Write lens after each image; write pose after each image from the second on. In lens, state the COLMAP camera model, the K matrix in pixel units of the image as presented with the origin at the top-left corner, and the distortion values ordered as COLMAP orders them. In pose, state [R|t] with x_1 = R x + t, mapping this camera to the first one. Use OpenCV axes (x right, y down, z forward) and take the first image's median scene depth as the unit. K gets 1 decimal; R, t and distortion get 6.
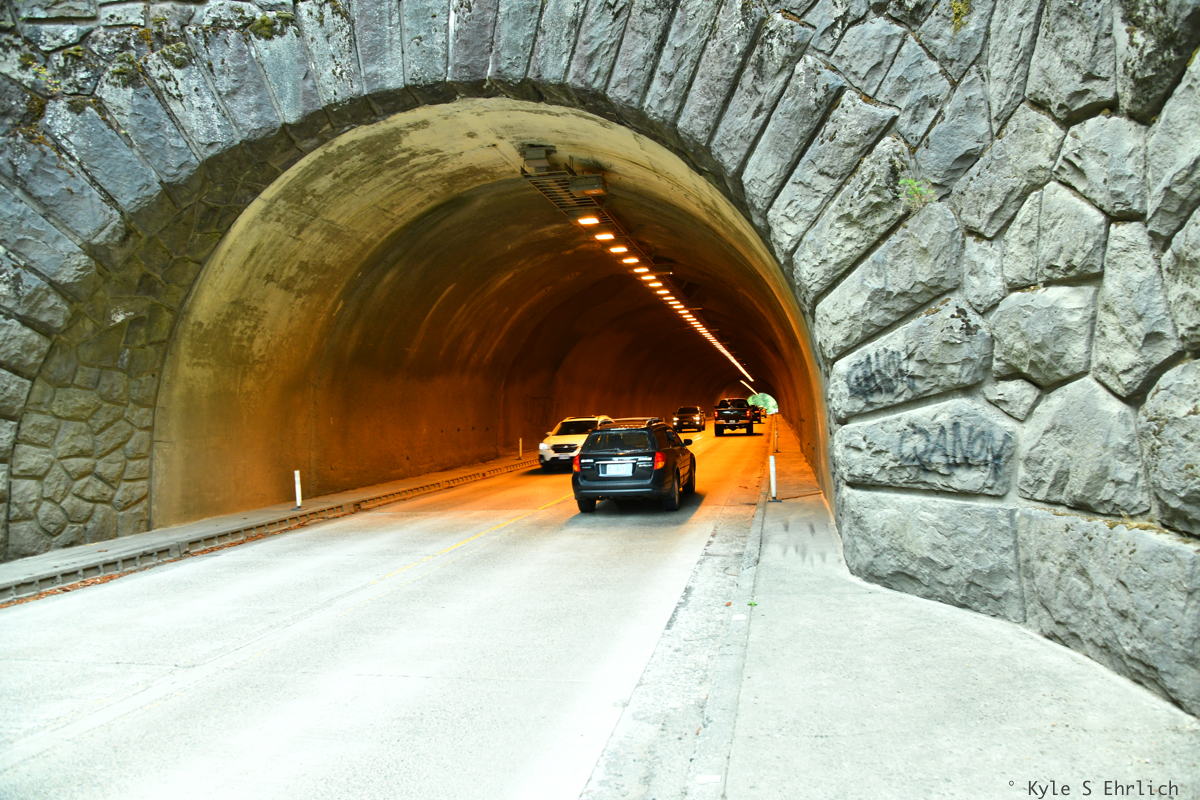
lens RADIAL K [[802.1, 0, 605.5], [0, 802.1, 395.9], [0, 0, 1]] dist [-0.033785, 0.001361]
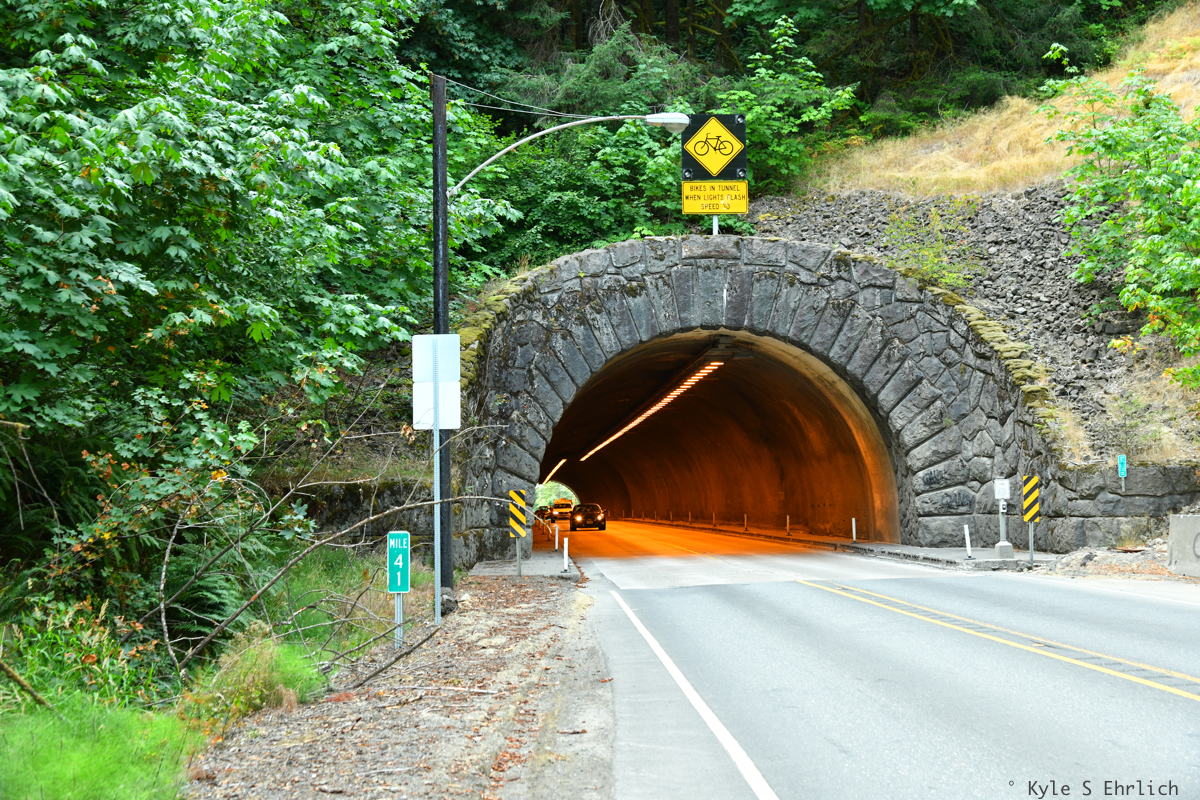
lens RADIAL K [[1827.9, 0, 604.7], [0, 1827.9, 395.5], [0, 0, 1]] dist [-0.007743, 0.000000]
pose [[0.966575, 0.032729, 0.254285, -2.207501], [-0.020321, 0.998478, -0.051273, 0.035442], [-0.255576, 0.044392, 0.965769, -4.505414]]
